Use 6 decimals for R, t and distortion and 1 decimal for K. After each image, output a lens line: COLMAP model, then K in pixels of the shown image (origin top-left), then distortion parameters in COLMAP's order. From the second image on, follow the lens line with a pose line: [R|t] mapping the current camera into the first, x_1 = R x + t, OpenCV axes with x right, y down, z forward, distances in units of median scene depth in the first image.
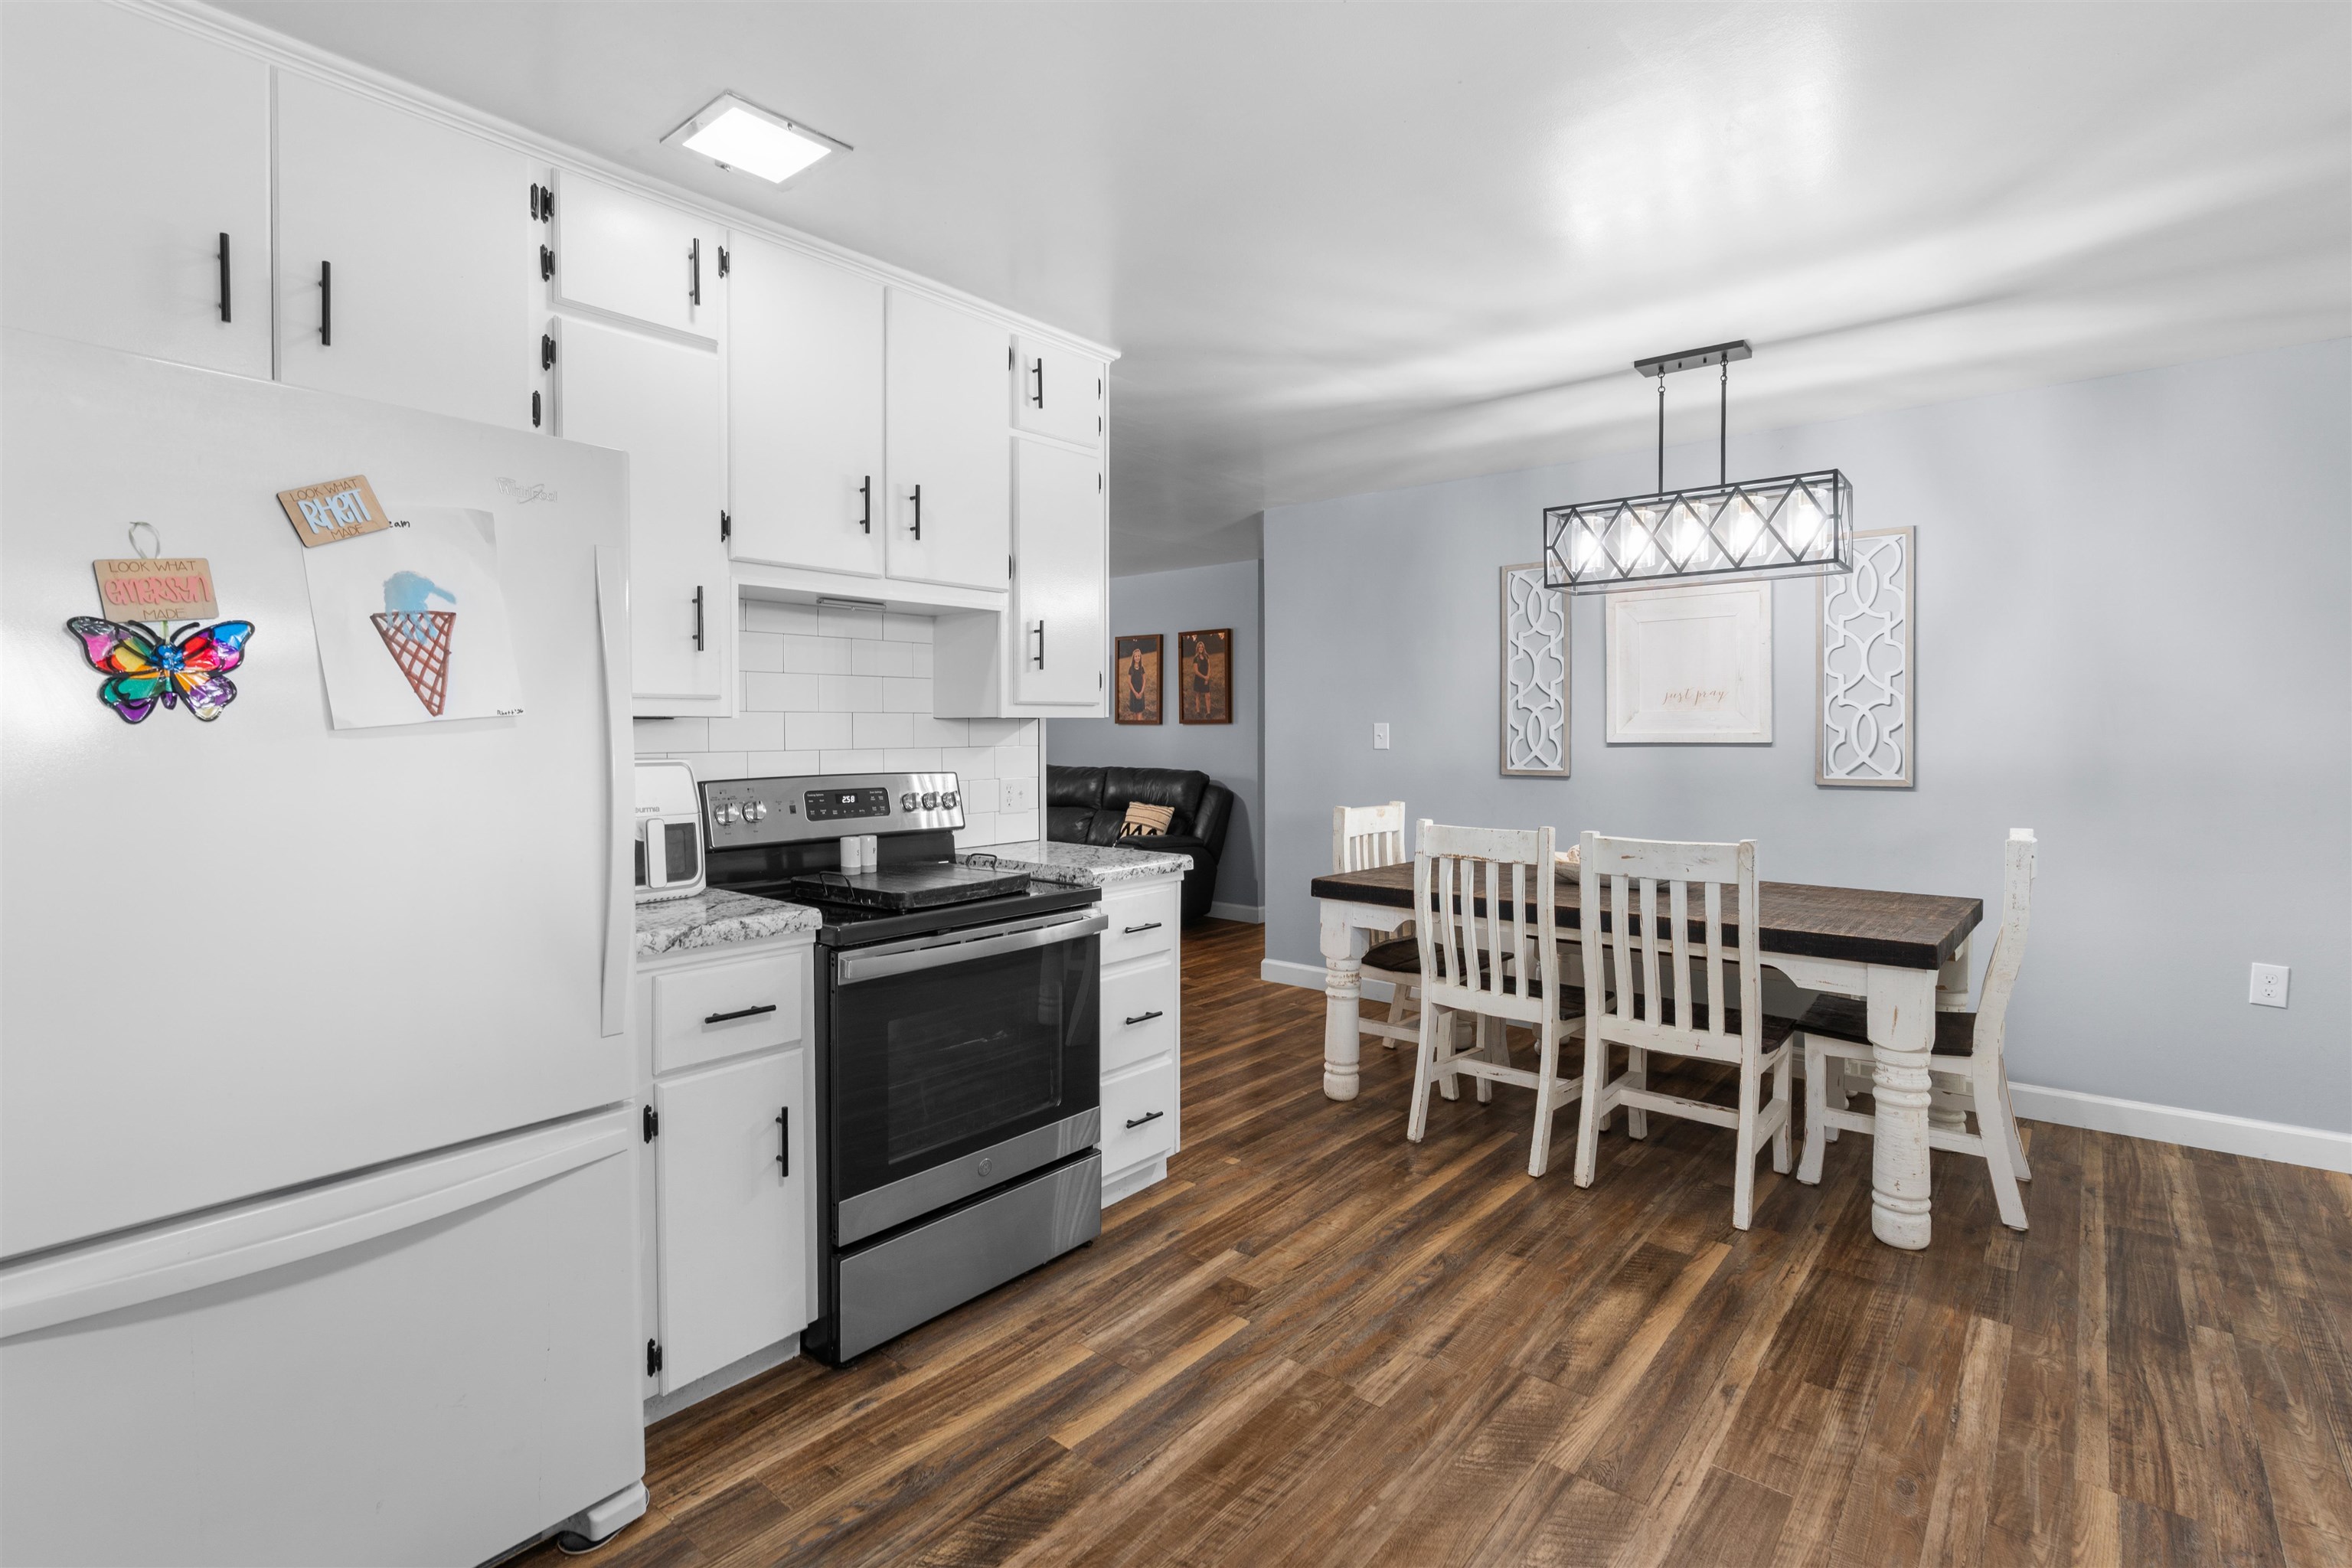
lens RADIAL K [[1080.8, 0, 1190.4], [0, 1080.8, 753.4], [0, 0, 1]] dist [-0.007973, -0.000460]
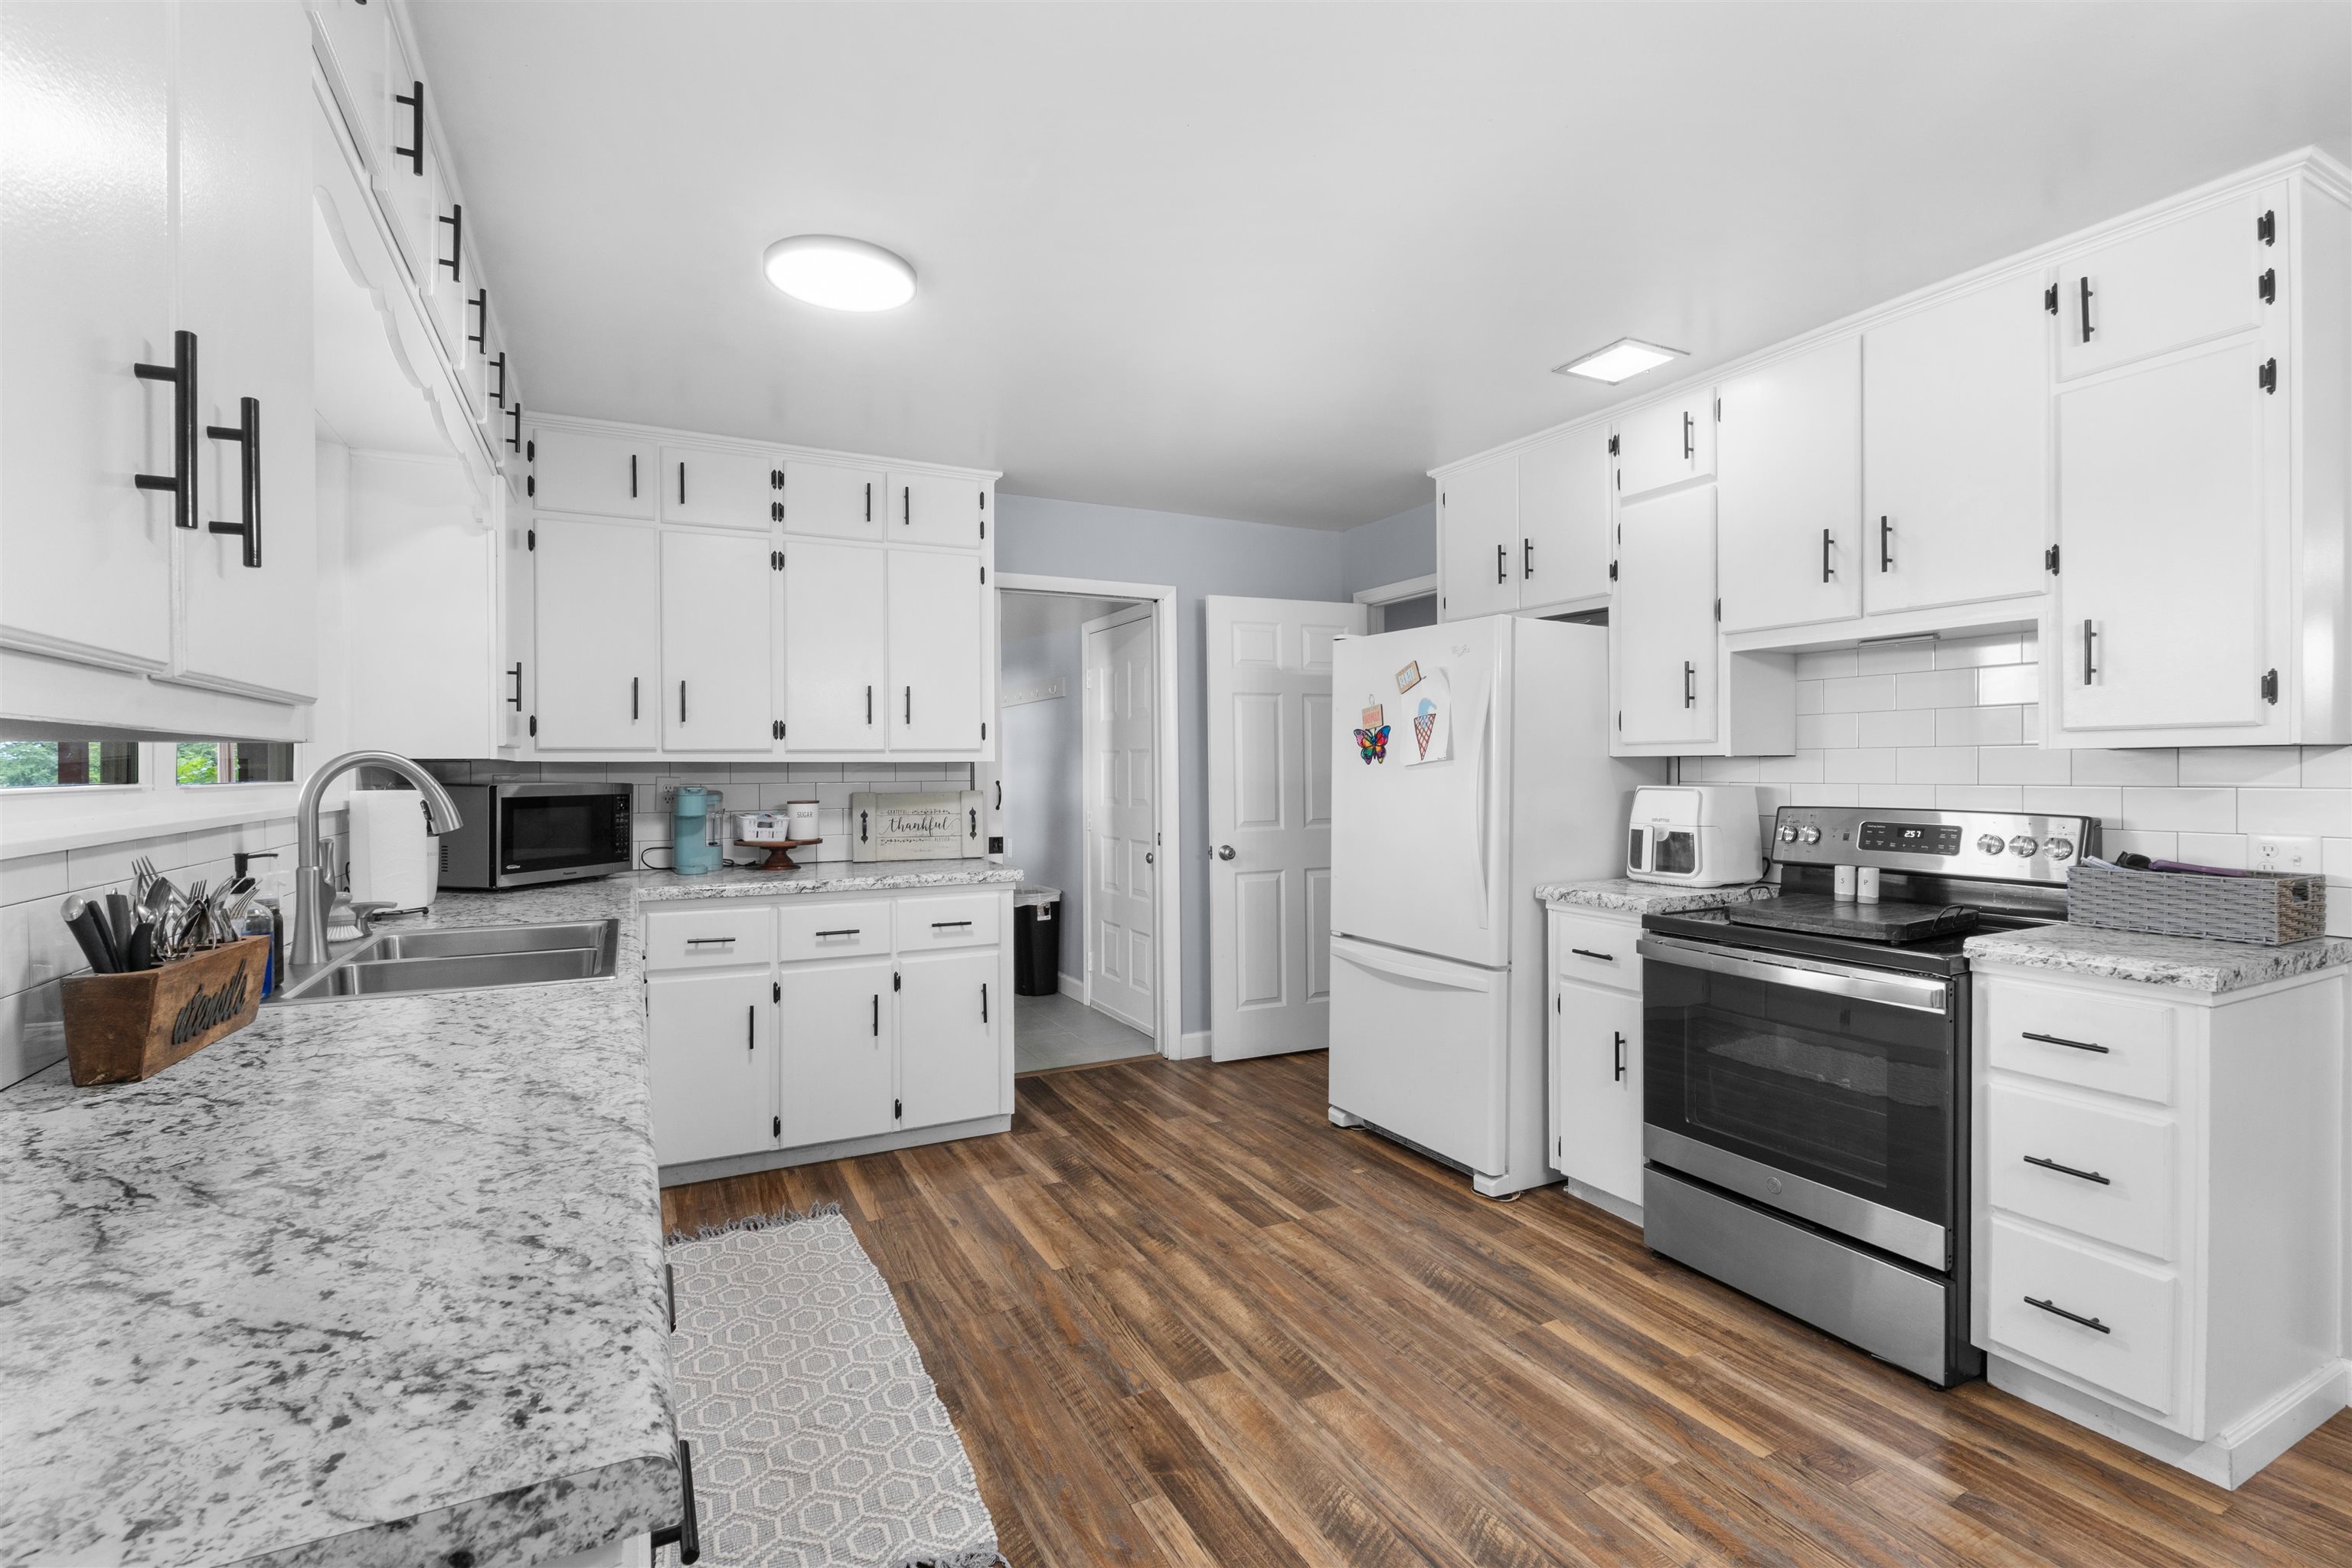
lens RADIAL K [[1080.8, 0, 1178.7], [0, 1080.8, 774.3], [0, 0, 1]] dist [-0.007973, -0.000460]
pose [[-0.390435, 0.010716, -0.920568, 0.850810], [-0.013691, 0.999754, 0.017445, -0.020545], [0.920529, 0.019414, -0.390192, 0.749801]]
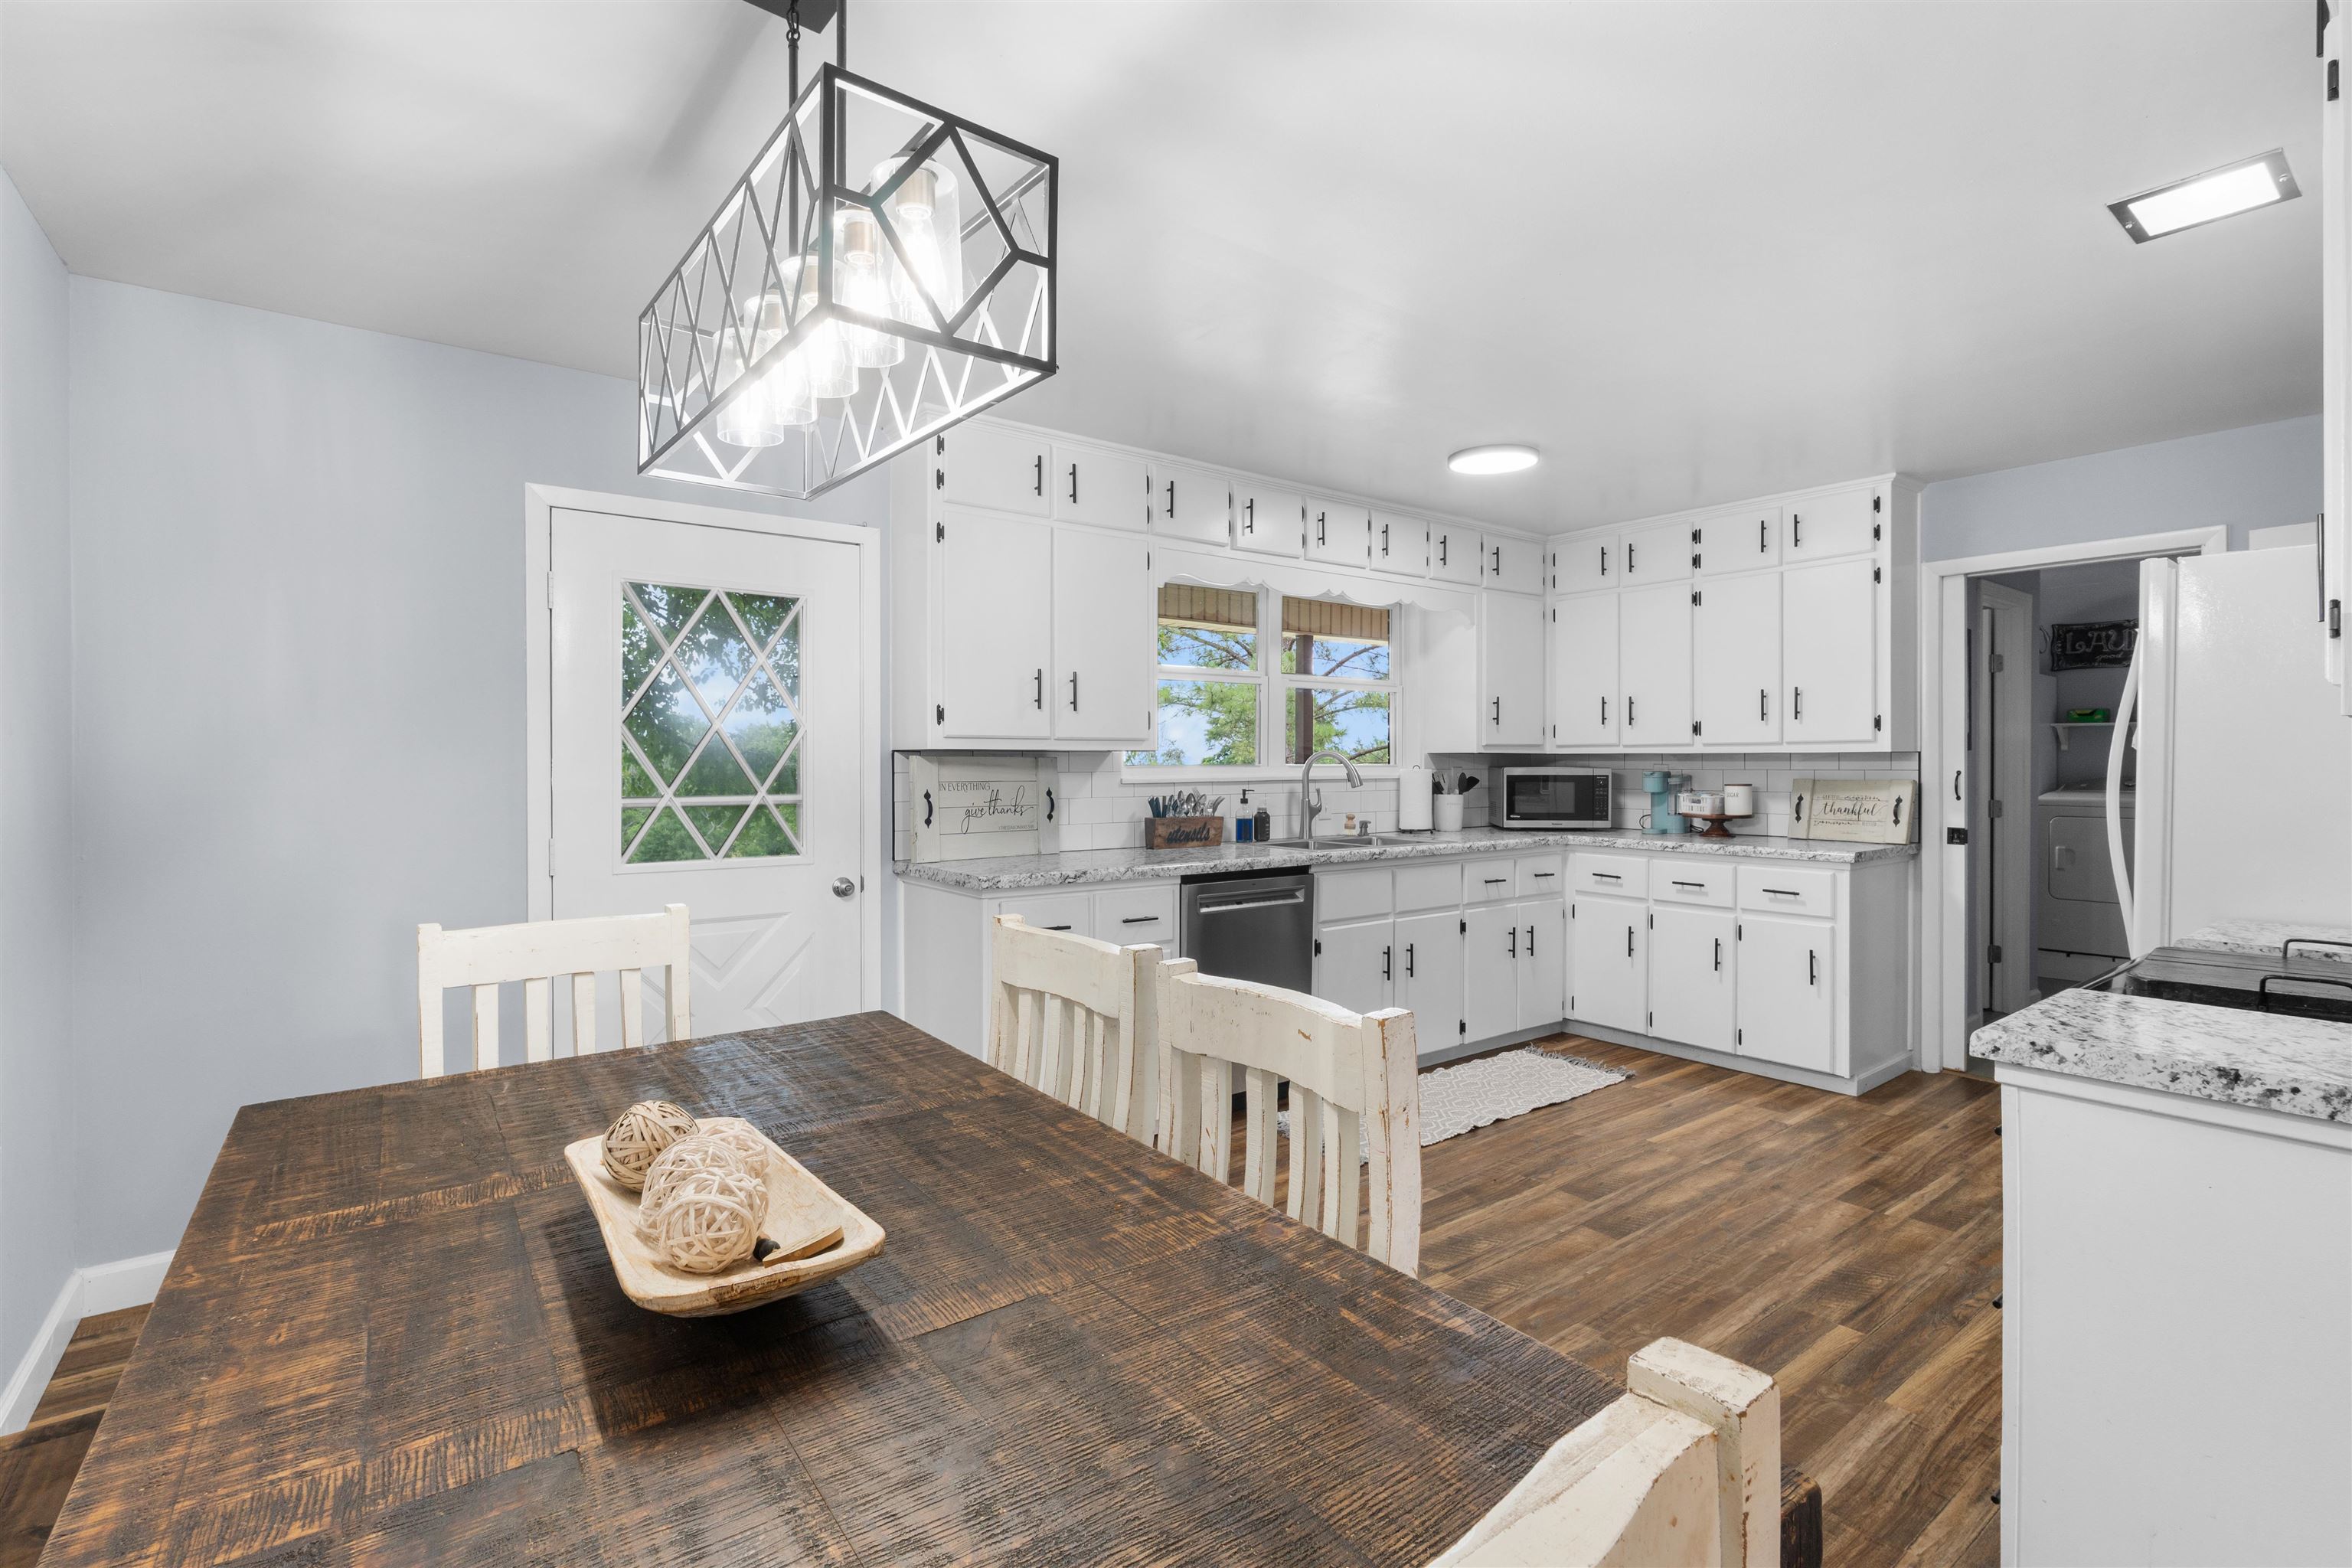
lens RADIAL K [[1080.8, 0, 1179.3], [0, 1080.8, 770.4], [0, 0, 1]] dist [-0.007973, -0.000460]
pose [[-0.974034, 0.002323, 0.226390, 0.244360], [0.008609, 0.999604, 0.026781, -0.031295], [-0.226238, 0.028034, -0.973668, 1.640710]]
